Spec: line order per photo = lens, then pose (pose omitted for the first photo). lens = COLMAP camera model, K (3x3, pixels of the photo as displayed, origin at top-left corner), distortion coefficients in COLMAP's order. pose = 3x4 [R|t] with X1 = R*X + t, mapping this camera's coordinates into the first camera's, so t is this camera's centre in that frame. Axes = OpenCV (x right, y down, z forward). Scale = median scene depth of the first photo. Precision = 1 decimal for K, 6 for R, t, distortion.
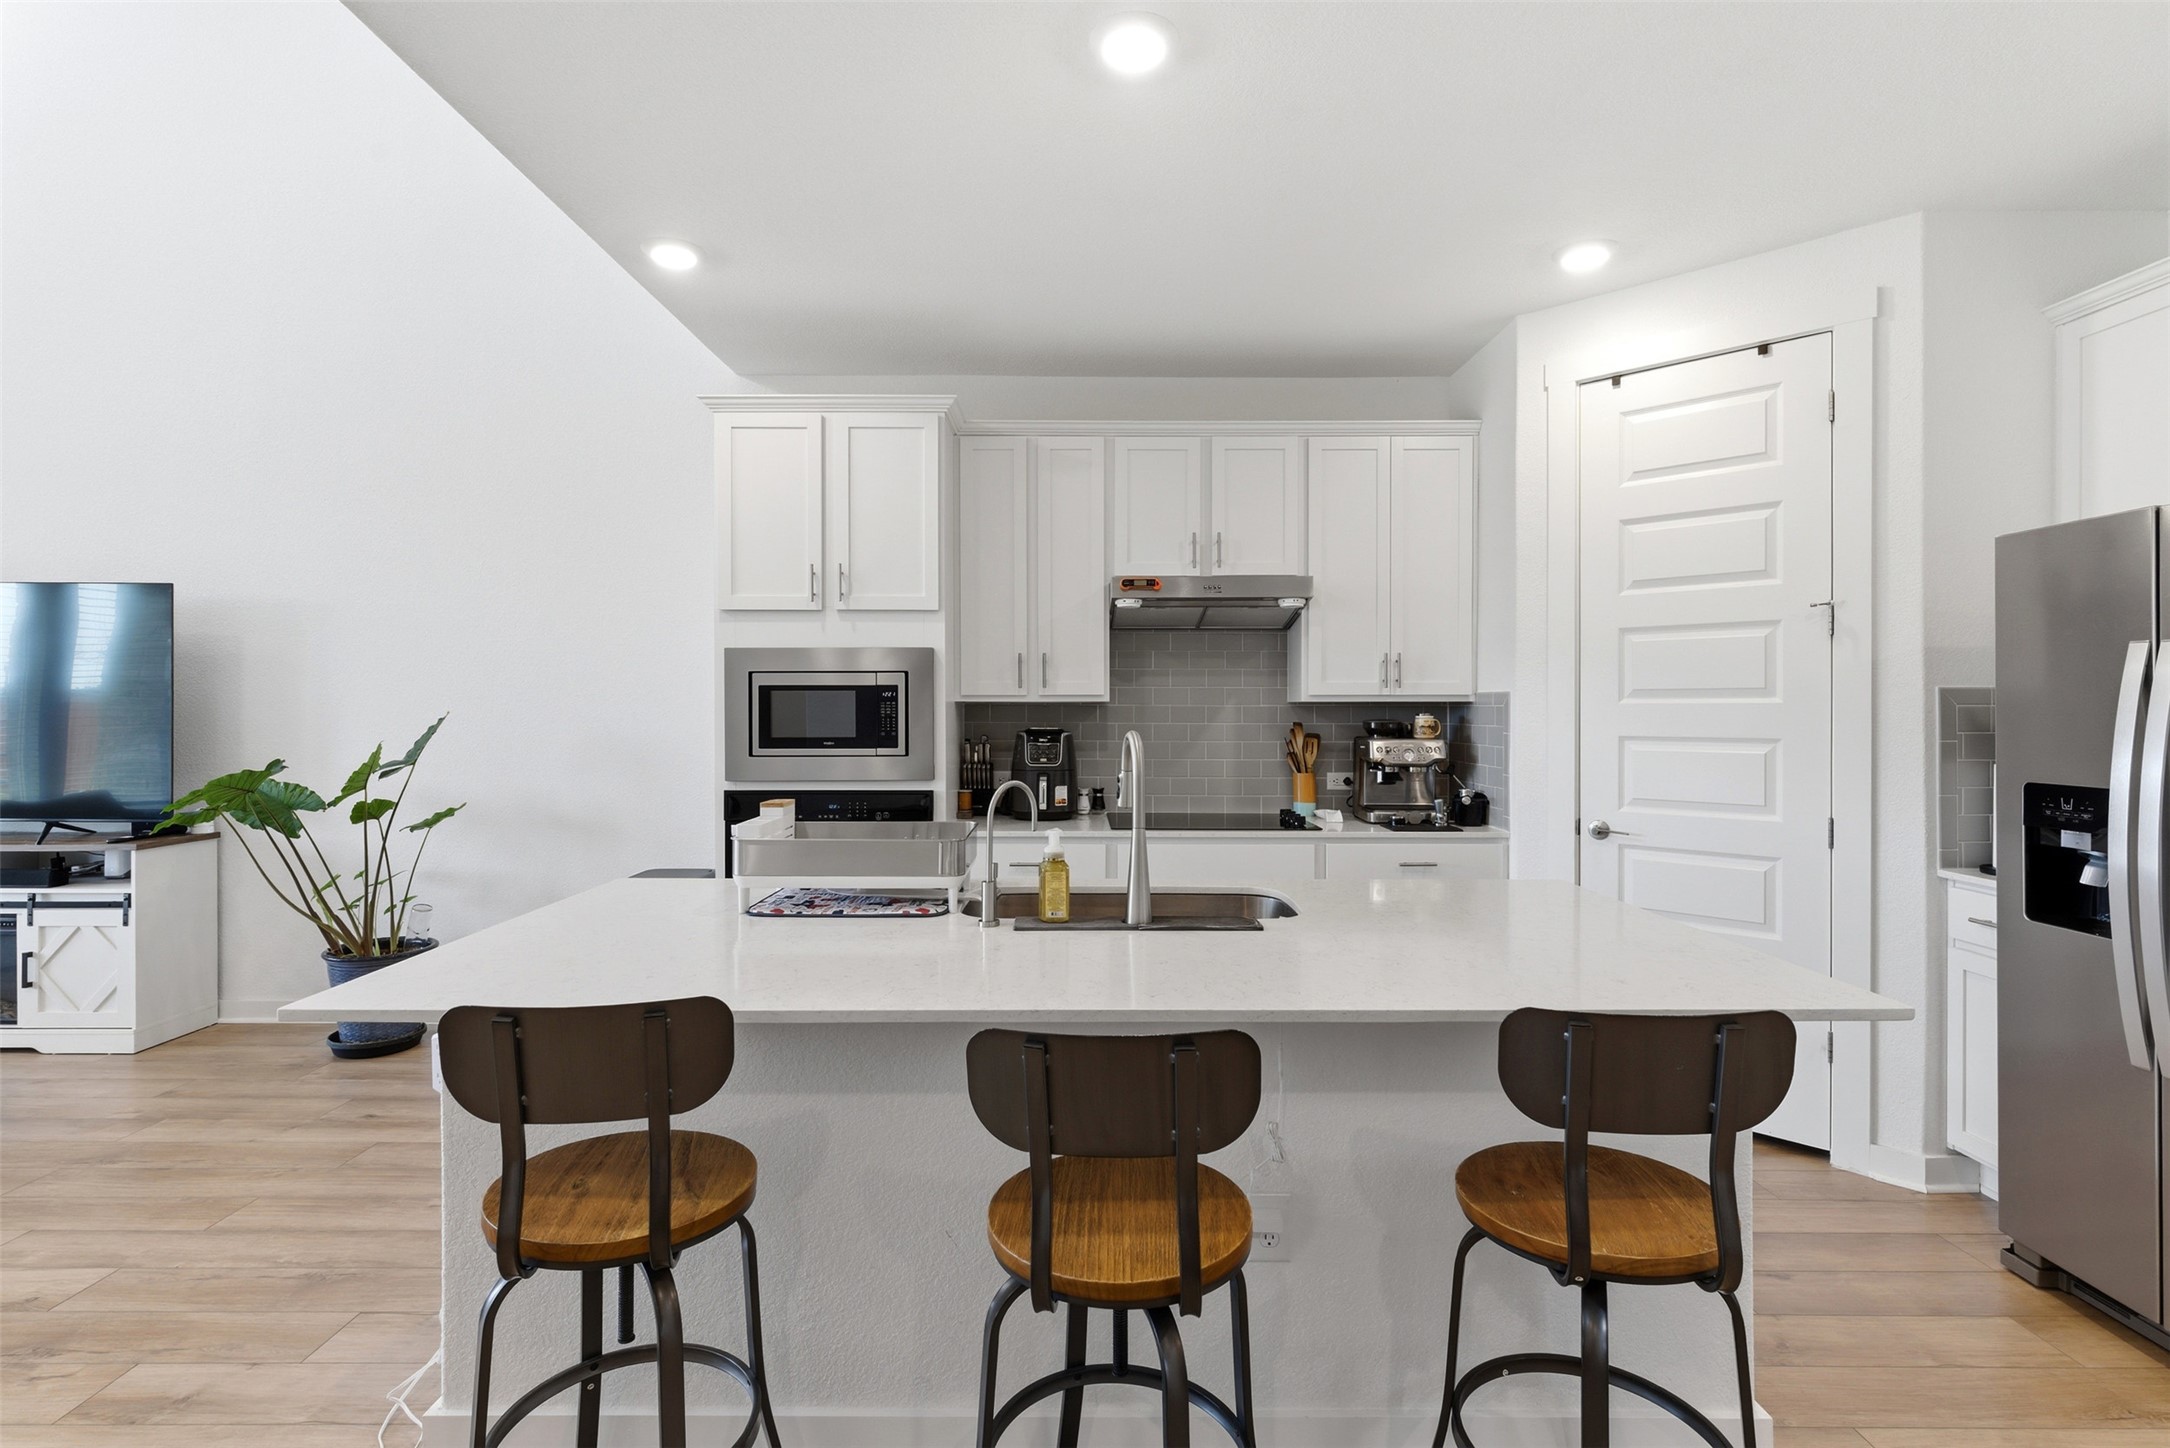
lens RADIAL K [[1060.6, 0, 1085.5], [0, 1060.6, 713.8], [0, 0, 1]] dist [-0.003908, -0.002123]
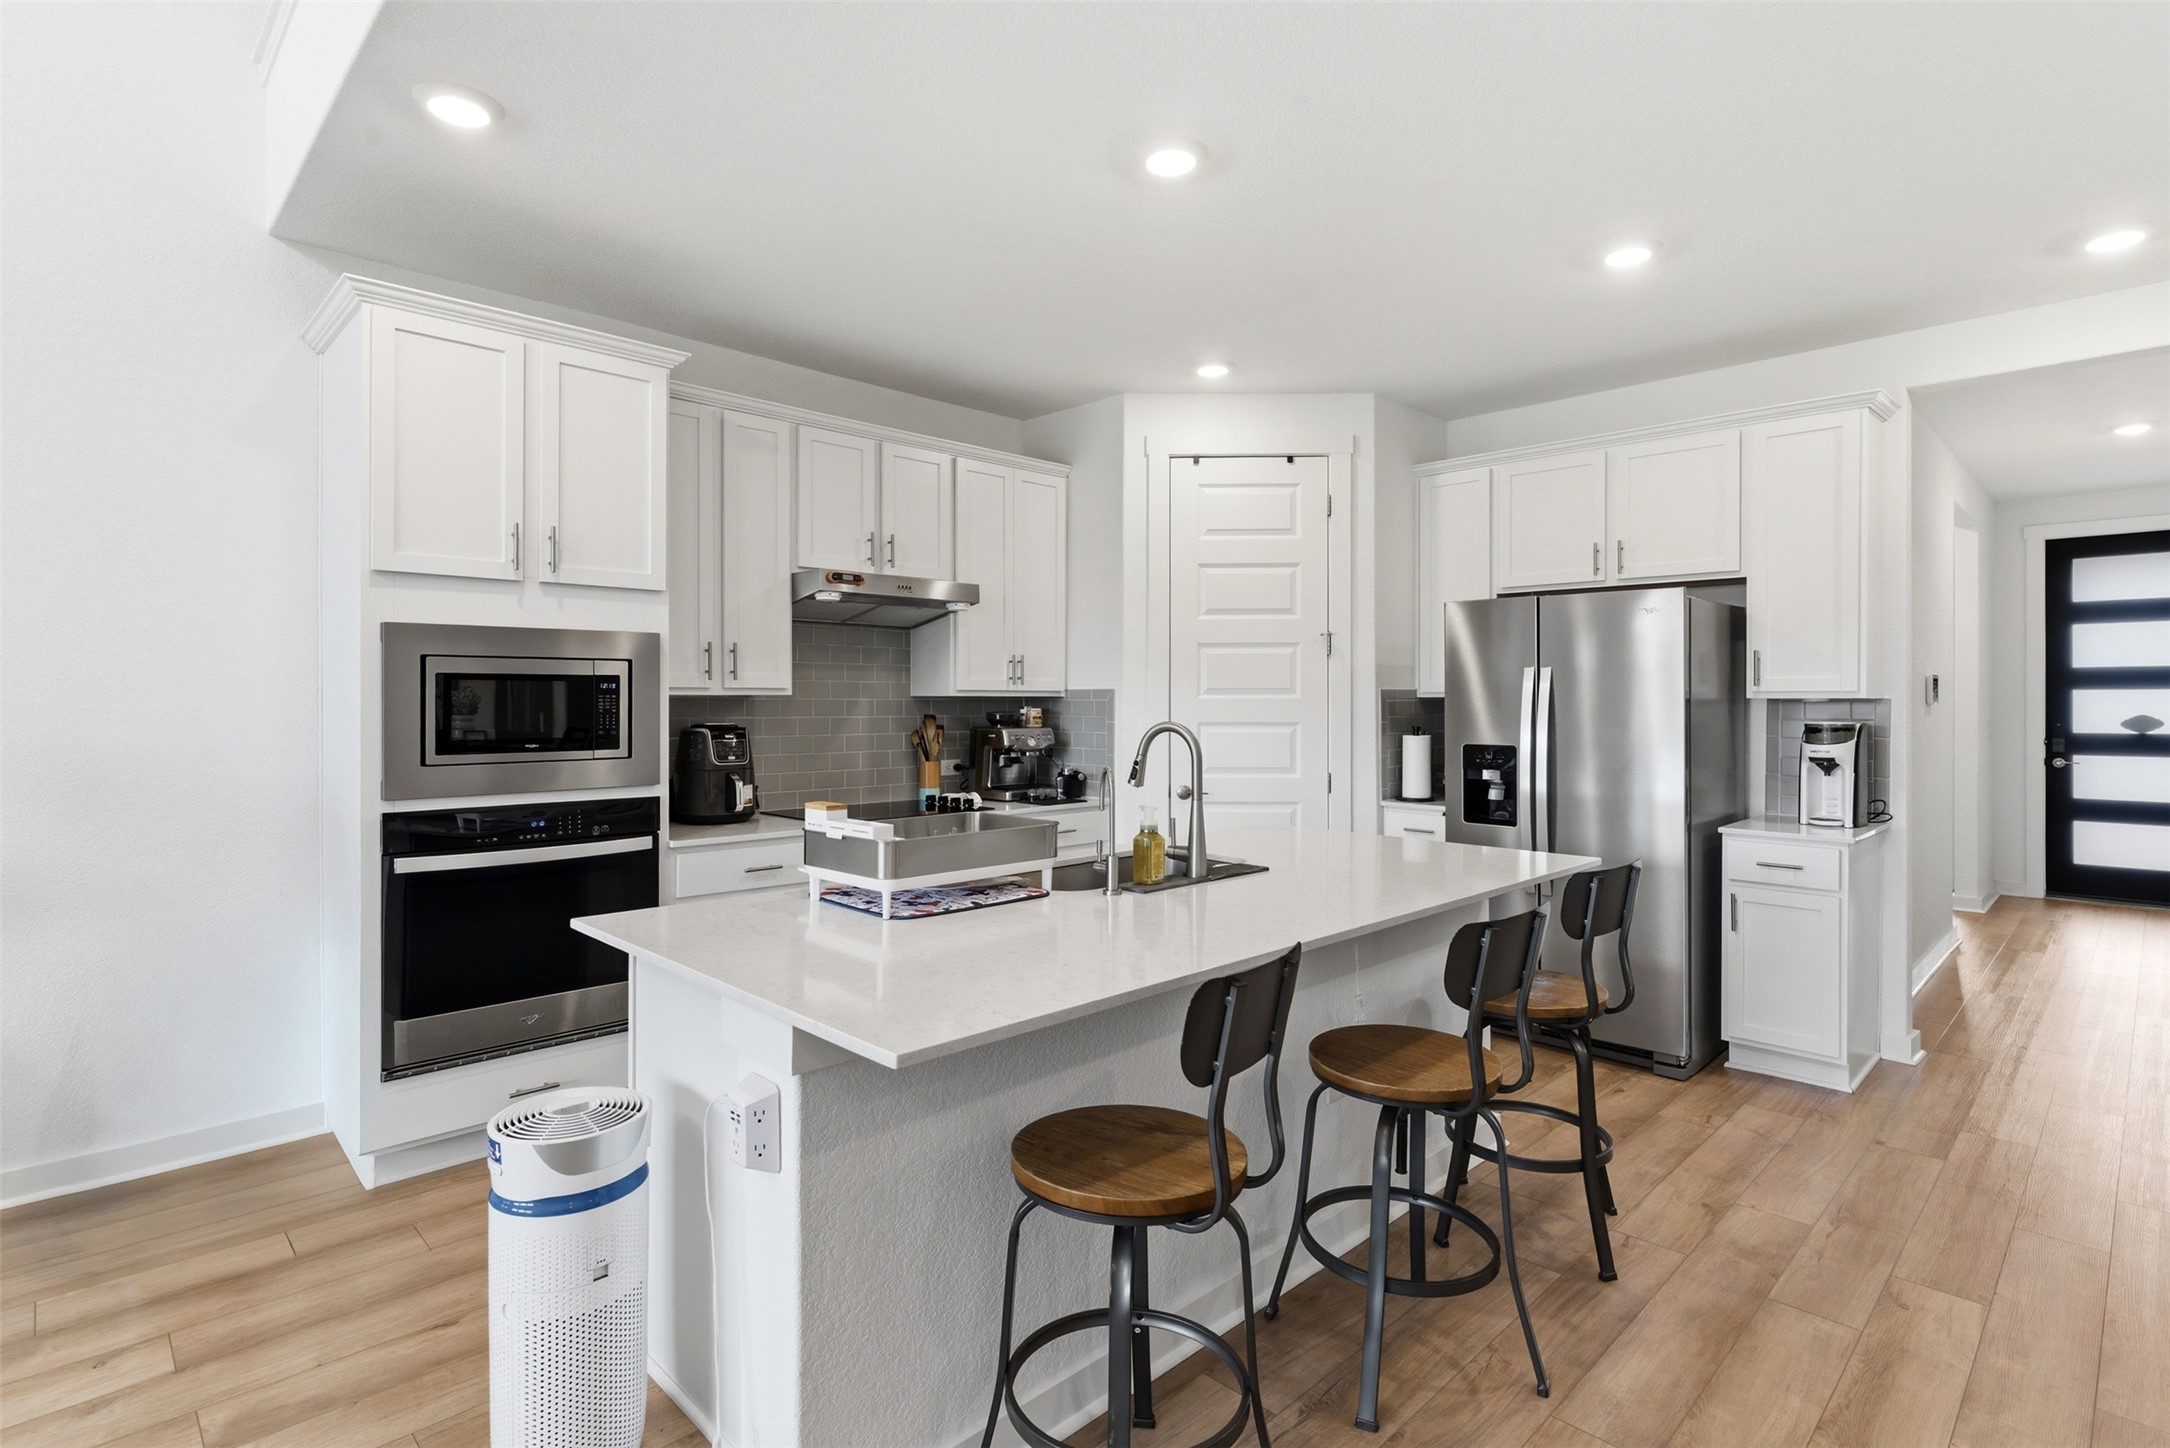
lens RADIAL K [[1060.6, 0, 1143.8], [0, 1060.6, 706.5], [0, 0, 1]] dist [-0.003908, -0.002123]
pose [[0.698121, -0.004055, 0.715969, -0.494095], [0.002959, 0.999992, 0.002779, -0.003163], [-0.715974, 0.000179, 0.698127, 0.097615]]
